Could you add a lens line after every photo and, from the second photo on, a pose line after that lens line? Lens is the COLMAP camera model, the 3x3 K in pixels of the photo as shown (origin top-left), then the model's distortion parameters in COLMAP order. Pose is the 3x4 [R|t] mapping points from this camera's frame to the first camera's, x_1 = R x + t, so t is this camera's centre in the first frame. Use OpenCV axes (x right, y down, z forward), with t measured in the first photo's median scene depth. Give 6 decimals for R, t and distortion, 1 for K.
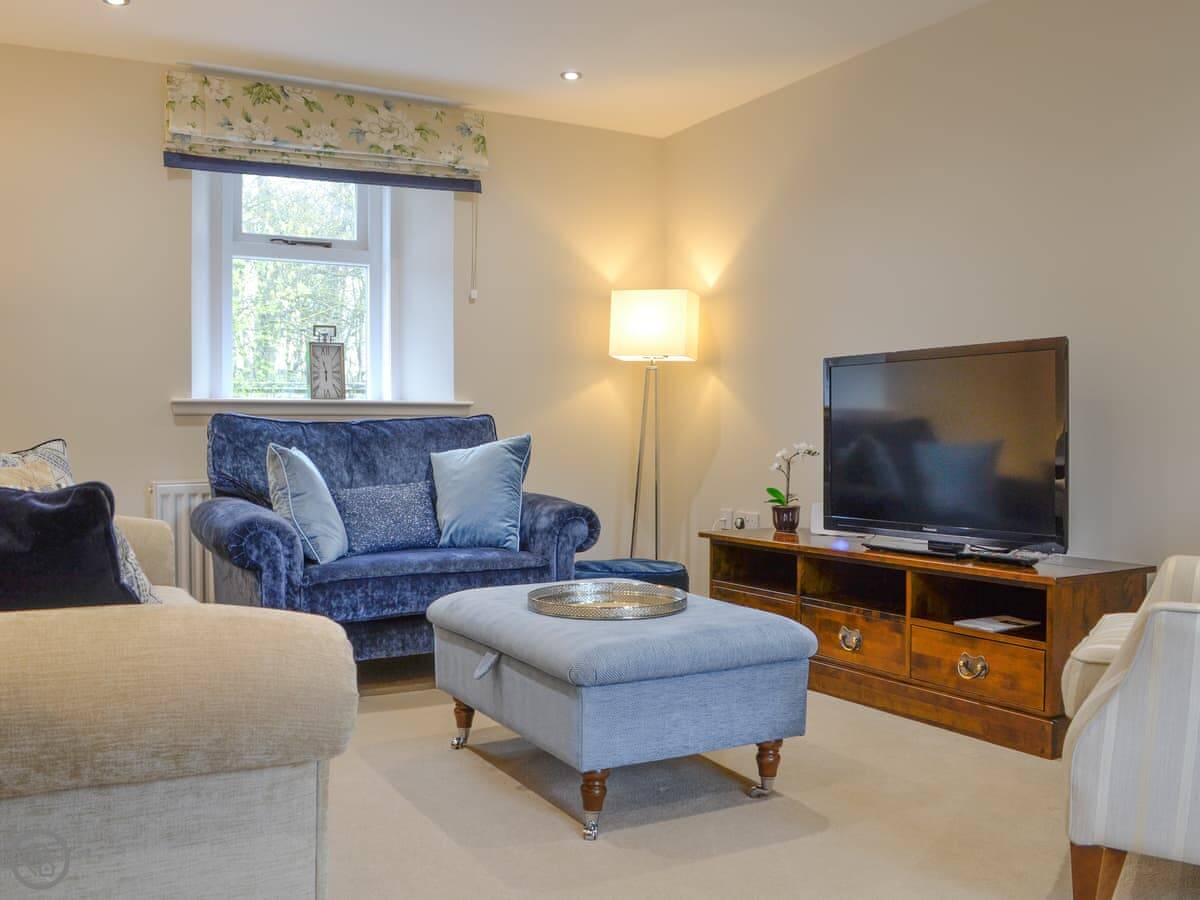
lens RADIAL K [[1103.8, 0, 600.0], [0, 1103.8, 450.0], [0, 0, 1]] dist [-0.064479, 0.006771]
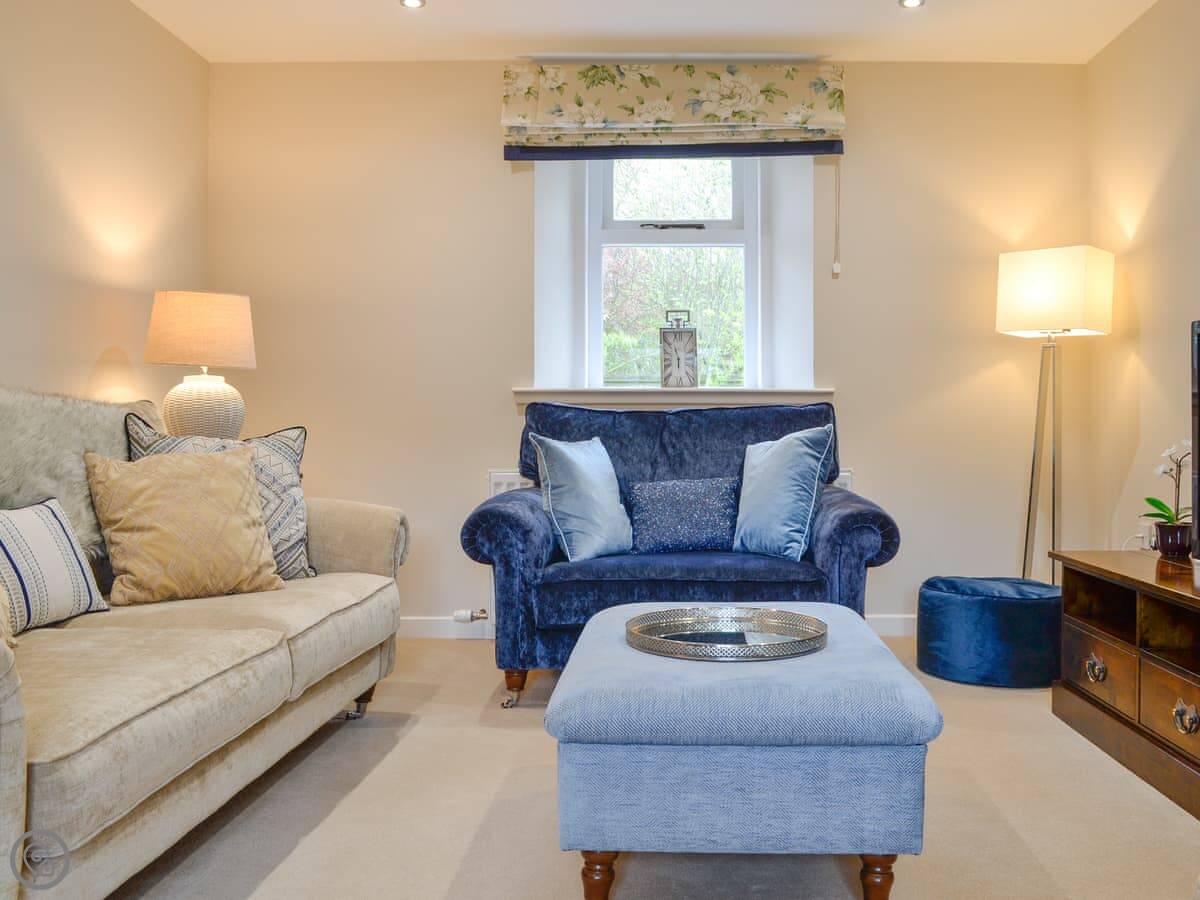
lens RADIAL K [[1096.1, 0, 668.4], [0, 1096.1, 422.8], [0, 0, 1]] dist [-0.054954, 0.009195]
pose [[0.866844, 0.003884, -0.498564, 0.236237], [-0.012936, 0.999808, -0.014703, -0.001746], [0.498411, 0.019195, 0.866728, 0.190097]]
